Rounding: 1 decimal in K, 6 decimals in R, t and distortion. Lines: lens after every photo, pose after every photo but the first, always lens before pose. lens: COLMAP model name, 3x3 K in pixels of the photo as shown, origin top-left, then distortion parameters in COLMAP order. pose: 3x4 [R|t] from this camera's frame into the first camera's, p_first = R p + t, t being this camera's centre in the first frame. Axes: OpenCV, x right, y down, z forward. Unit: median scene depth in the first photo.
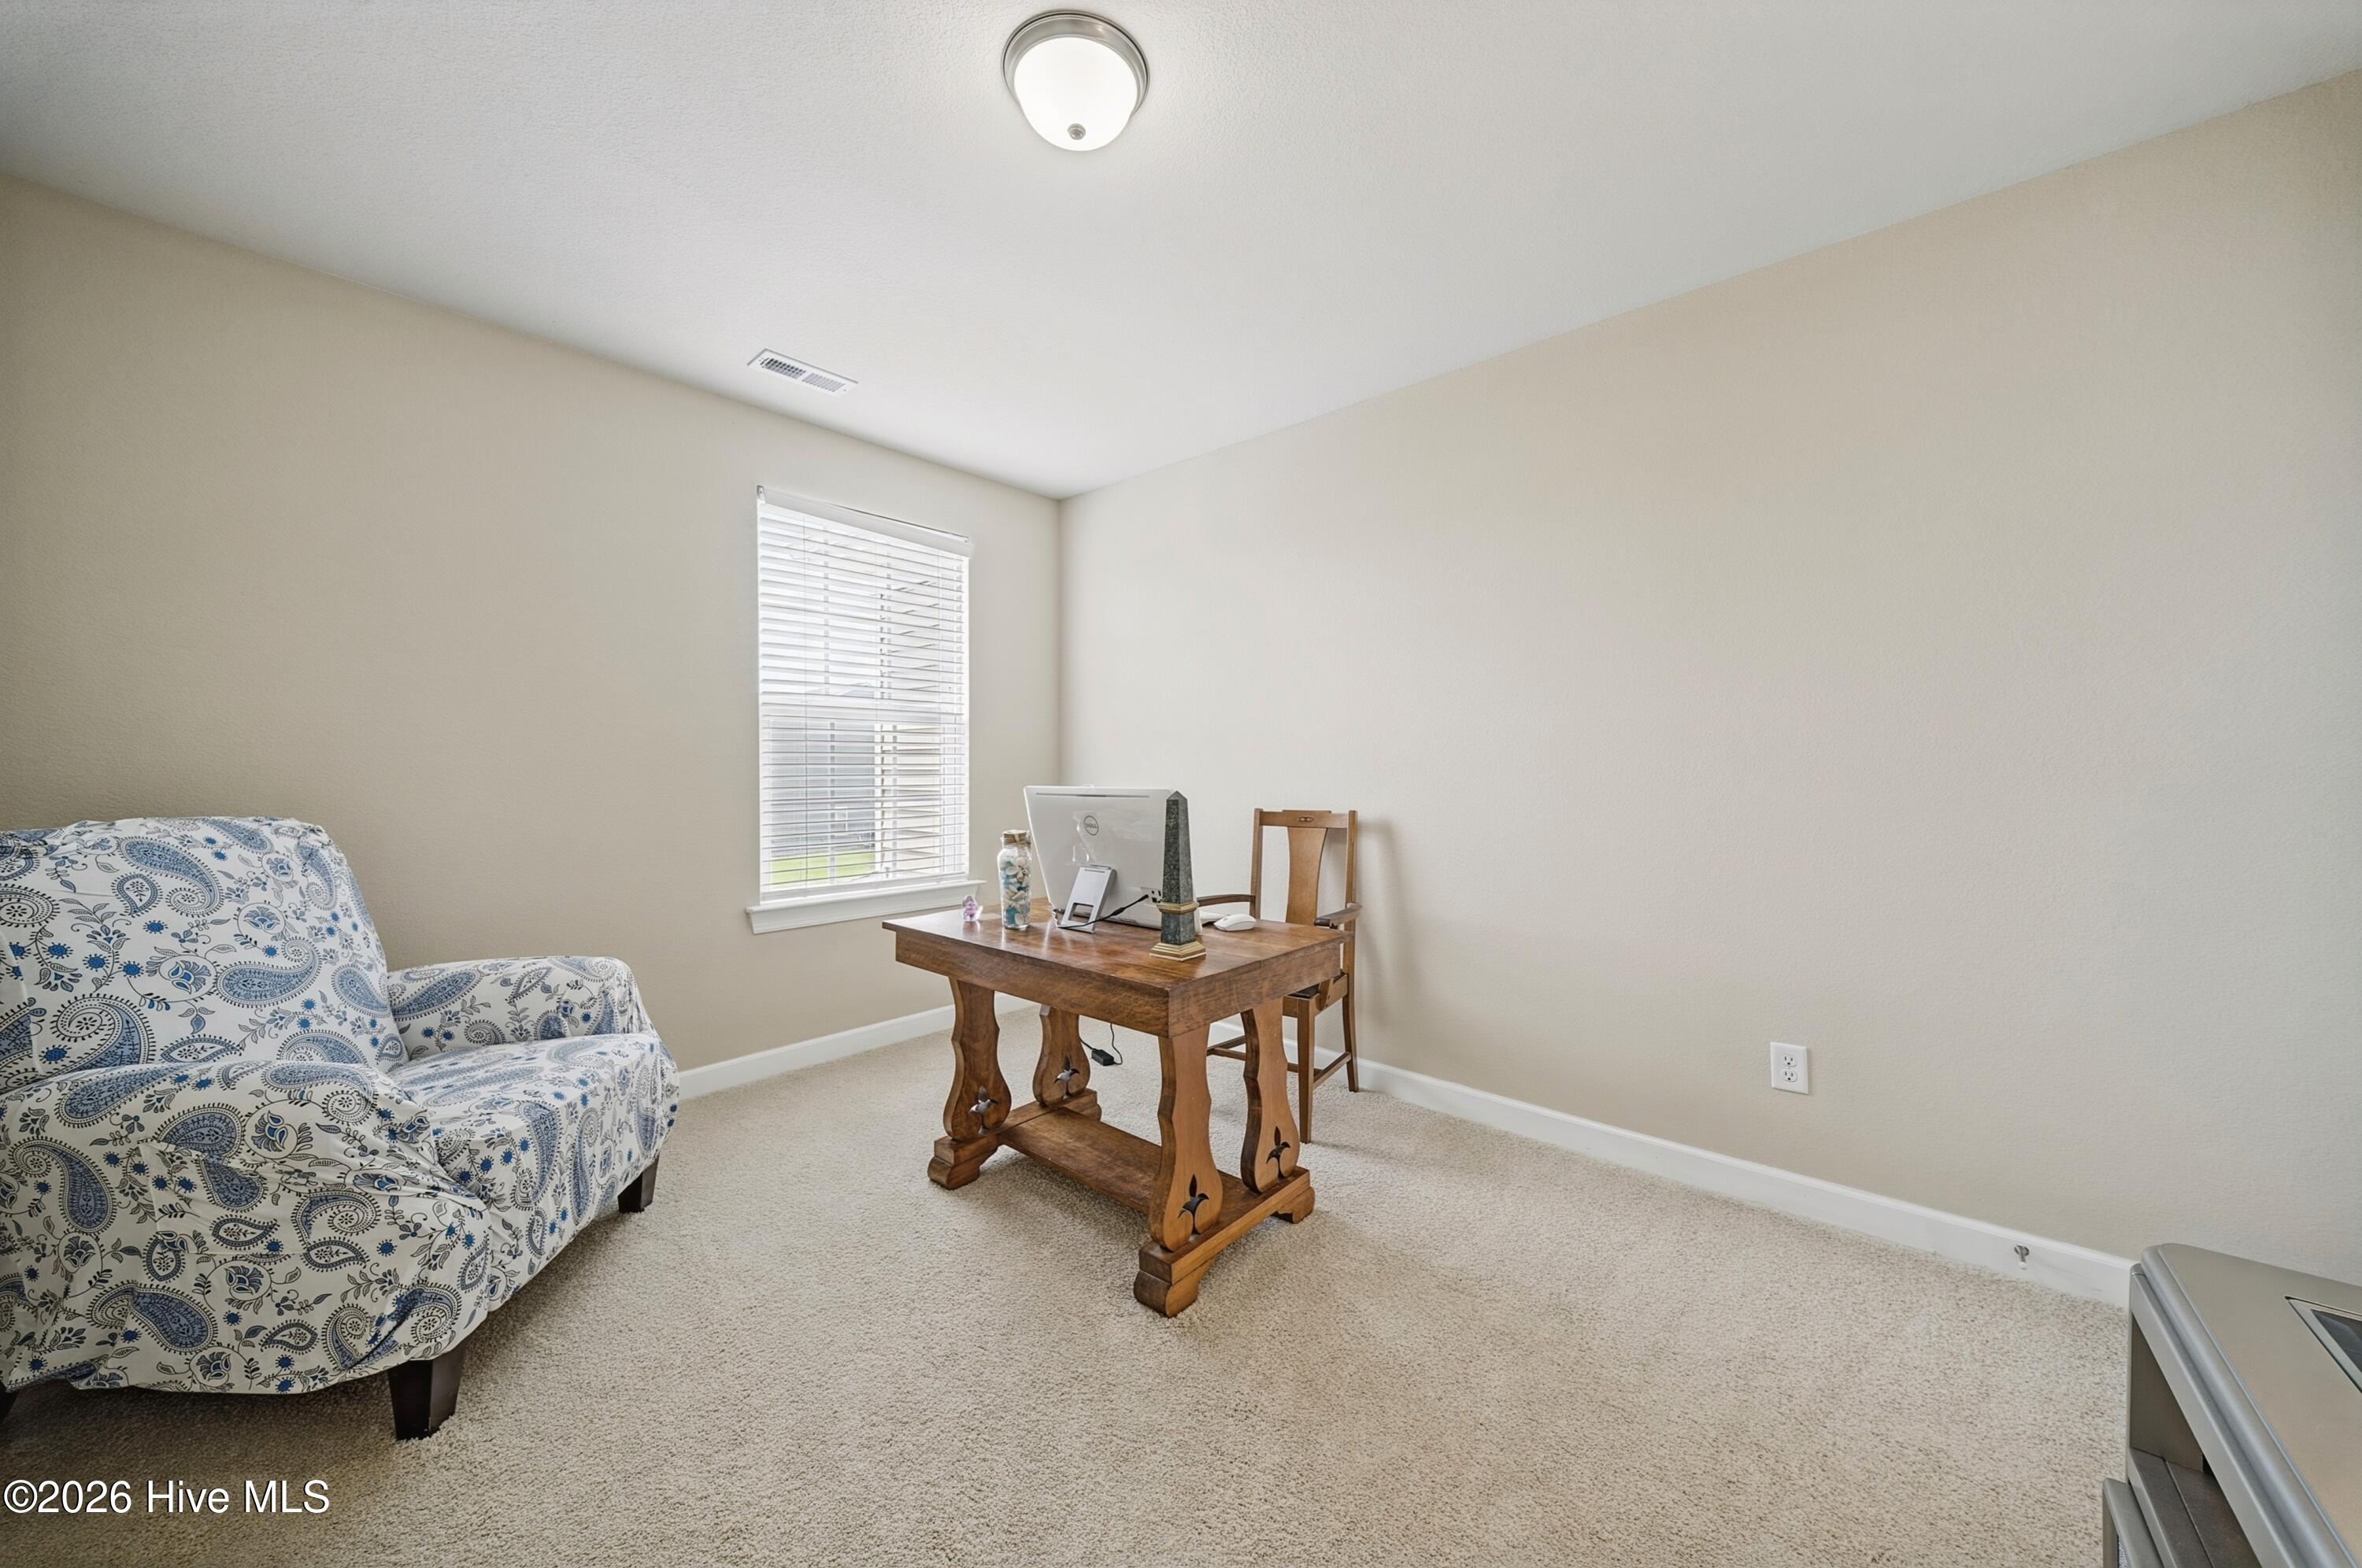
lens RADIAL K [[822.8, 0, 1181.6], [0, 822.8, 776.7], [0, 0, 1]] dist [-0.000528, -0.002639]
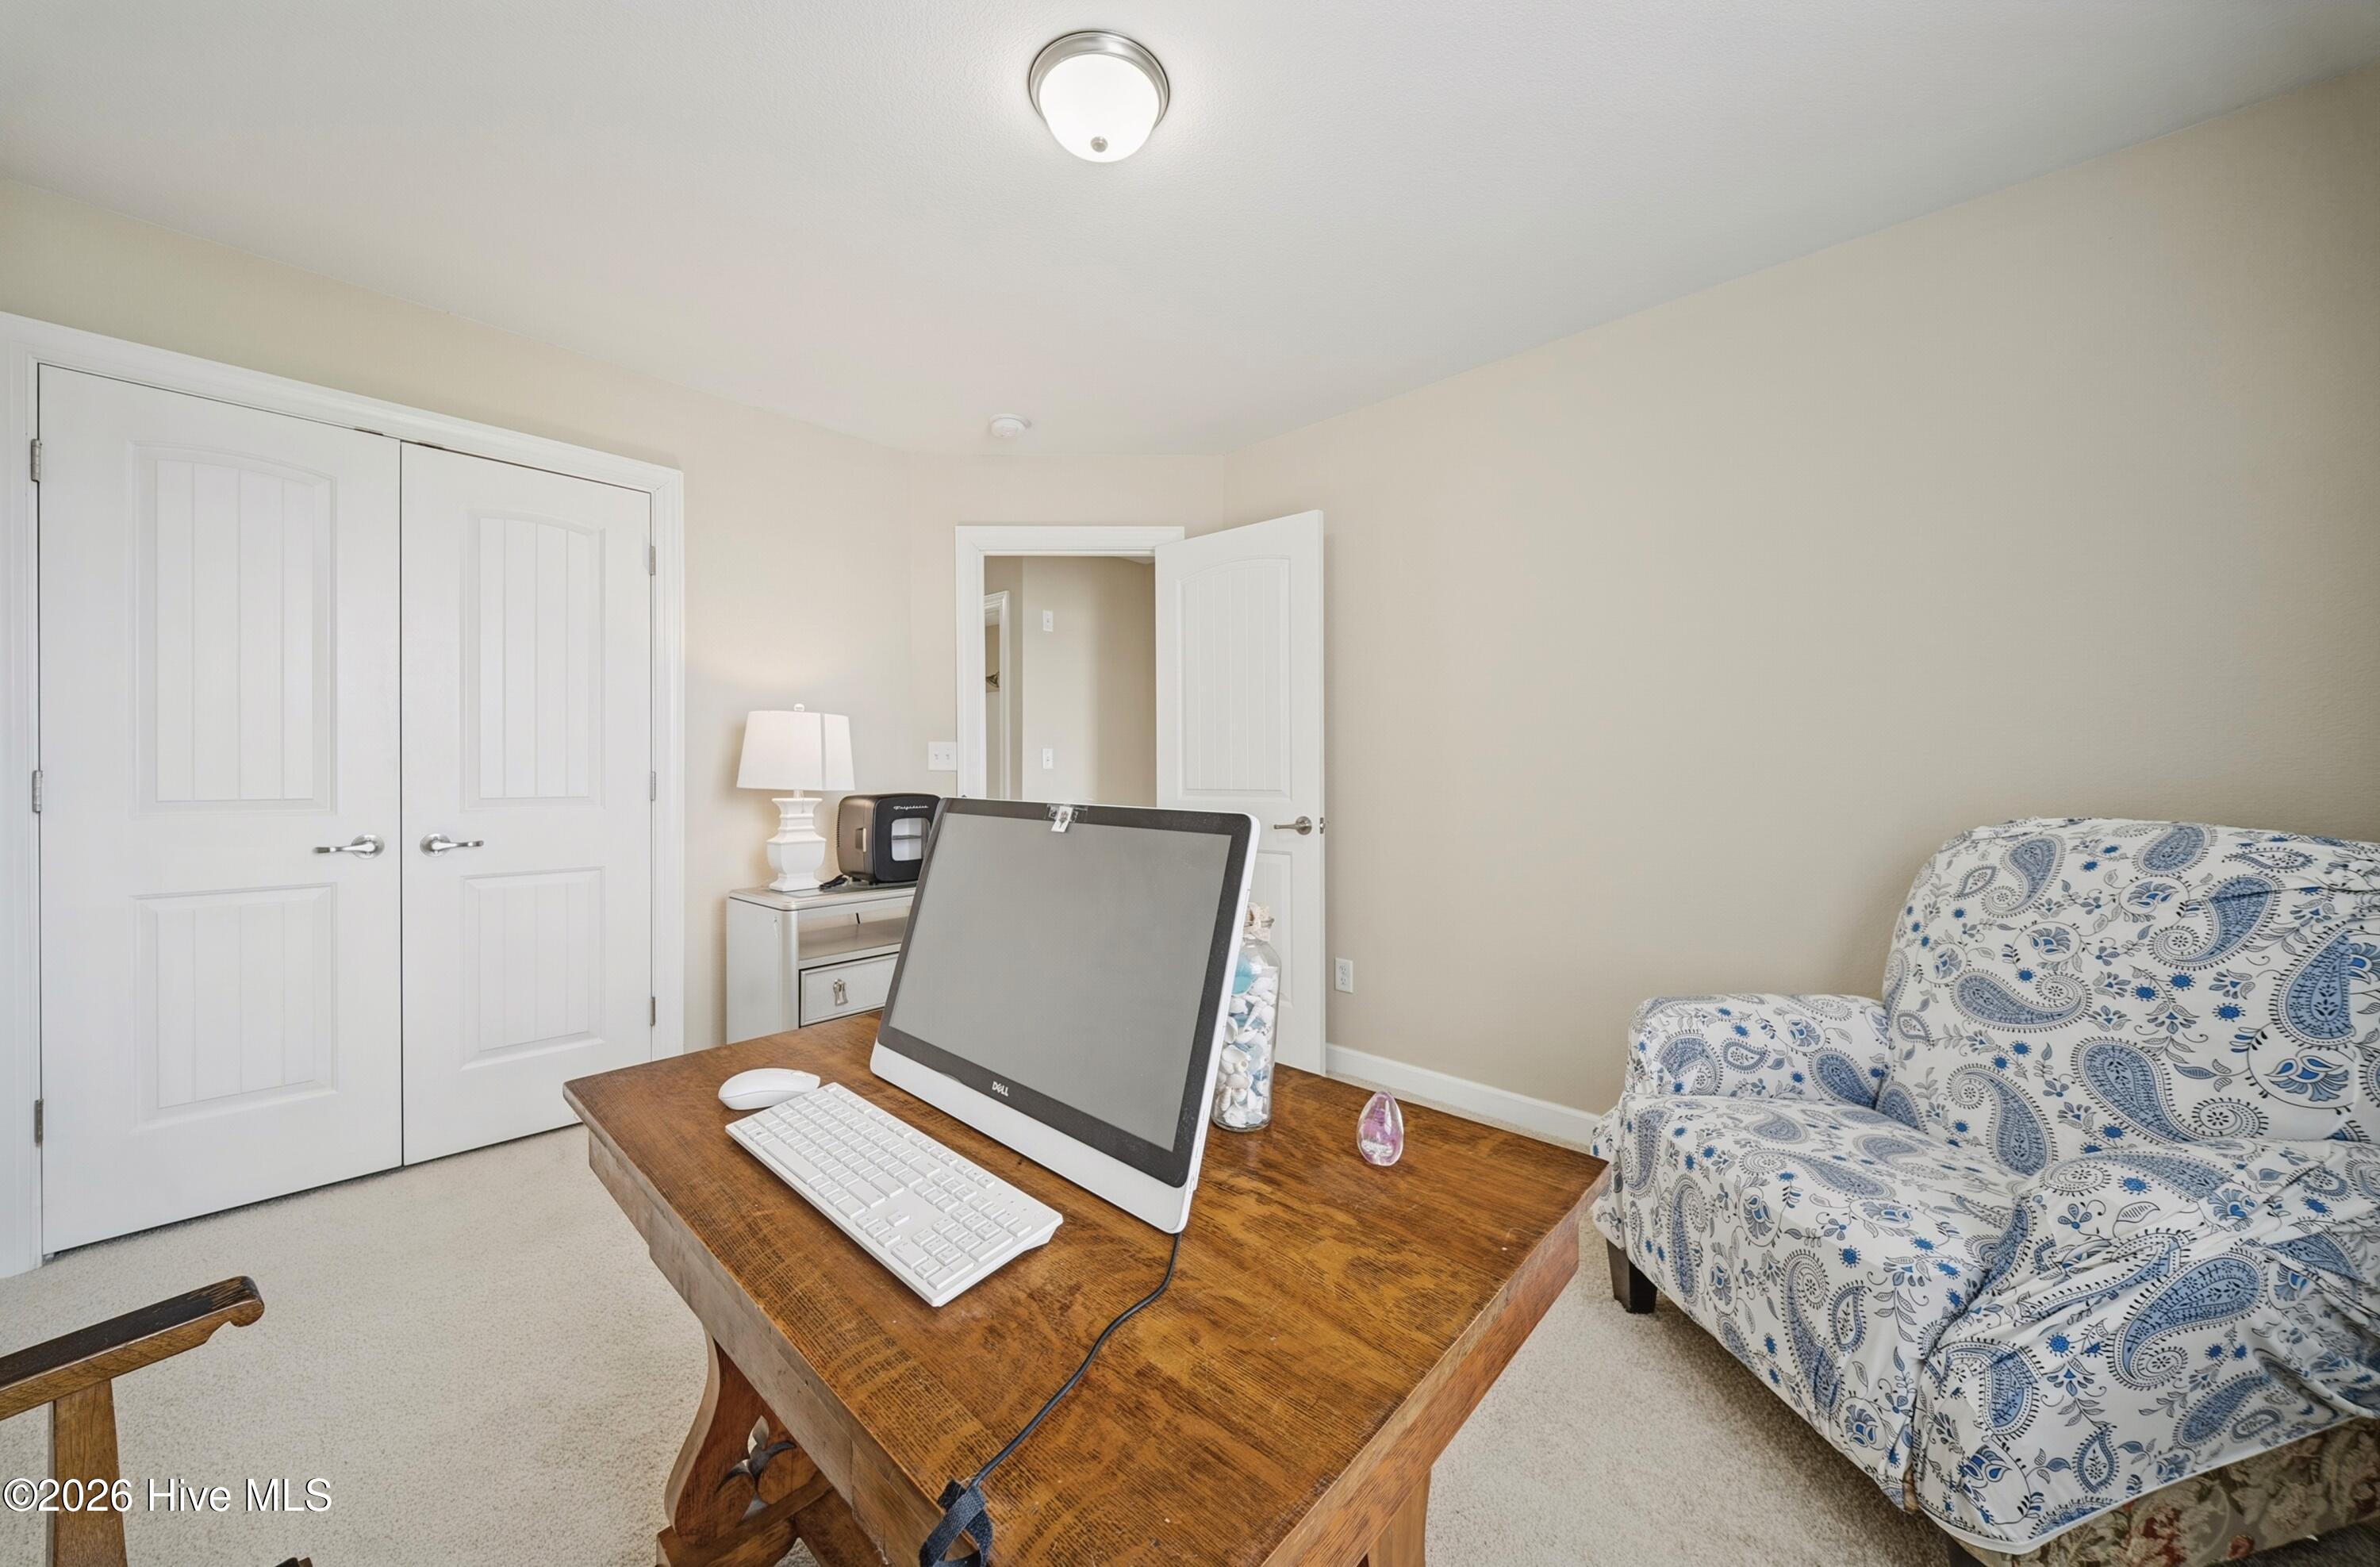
lens RADIAL K [[829.2, 0, 1188.4], [0, 829.2, 777.4], [0, 0, 1]] dist [-0.000528, -0.002639]
pose [[-0.998885, 0.001966, 0.047162, -0.261568], [0.002612, 0.999903, 0.013656, -0.011784], [-0.047131, 0.013764, -0.998794, 1.898930]]
